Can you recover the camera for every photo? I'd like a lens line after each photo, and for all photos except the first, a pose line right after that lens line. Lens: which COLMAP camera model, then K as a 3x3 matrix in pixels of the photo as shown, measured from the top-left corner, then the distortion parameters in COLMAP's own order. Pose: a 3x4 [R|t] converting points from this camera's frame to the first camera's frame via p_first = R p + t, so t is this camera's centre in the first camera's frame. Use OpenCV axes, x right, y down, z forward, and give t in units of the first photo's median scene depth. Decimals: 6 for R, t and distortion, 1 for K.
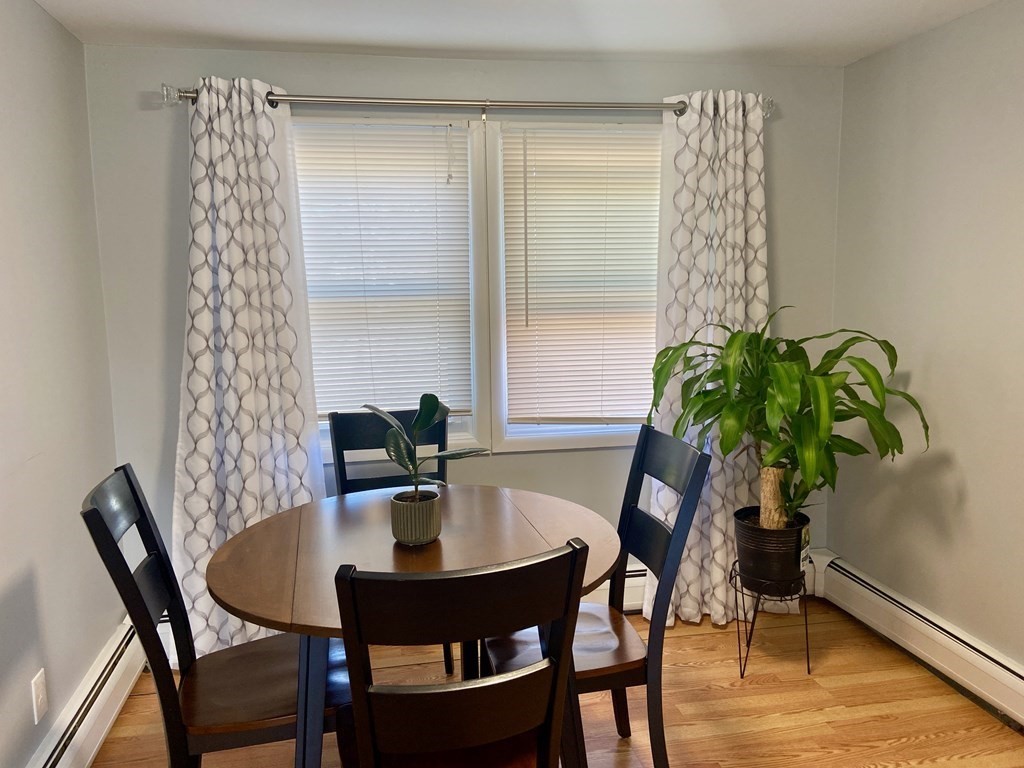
lens RADIAL K [[772.3, 0, 462.1], [0, 772.3, 383.7], [0, 0, 1]] dist [0.080410, -0.093555]
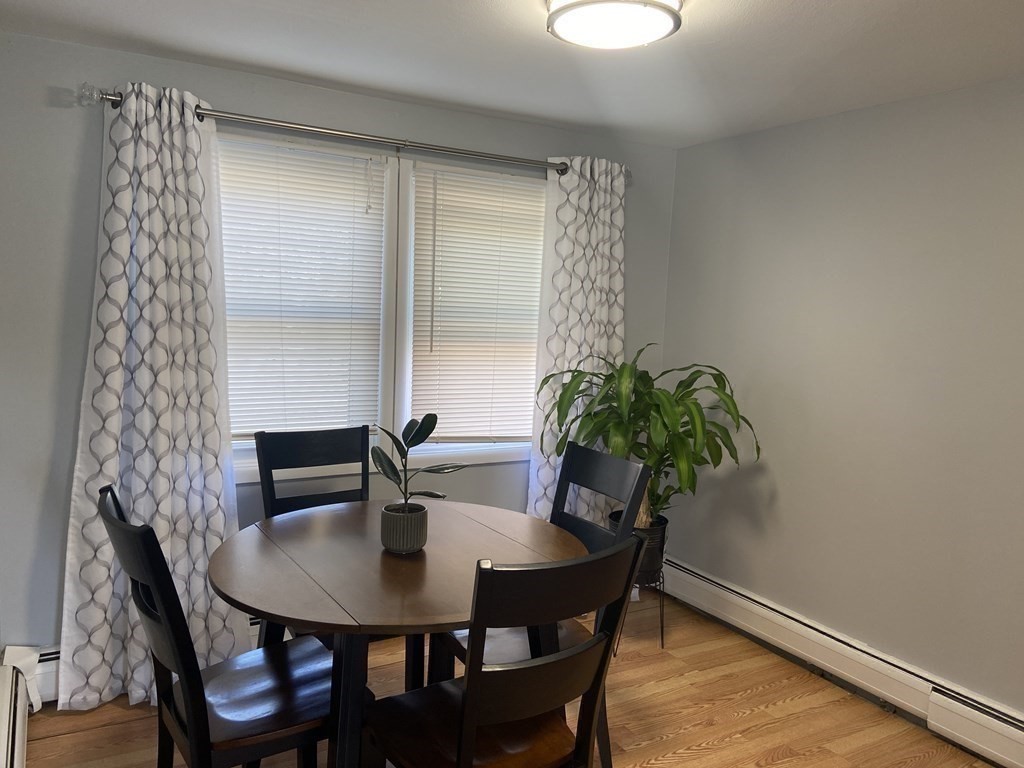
lens RADIAL K [[772.3, 0, 485.3], [0, 772.3, 389.3], [0, 0, 1]] dist [0.080410, -0.093555]
pose [[0.941070, 0.018251, 0.337720, -0.227404], [-0.012079, 0.999720, -0.020370, -0.000689], [-0.337997, 0.015090, 0.941026, -0.042577]]
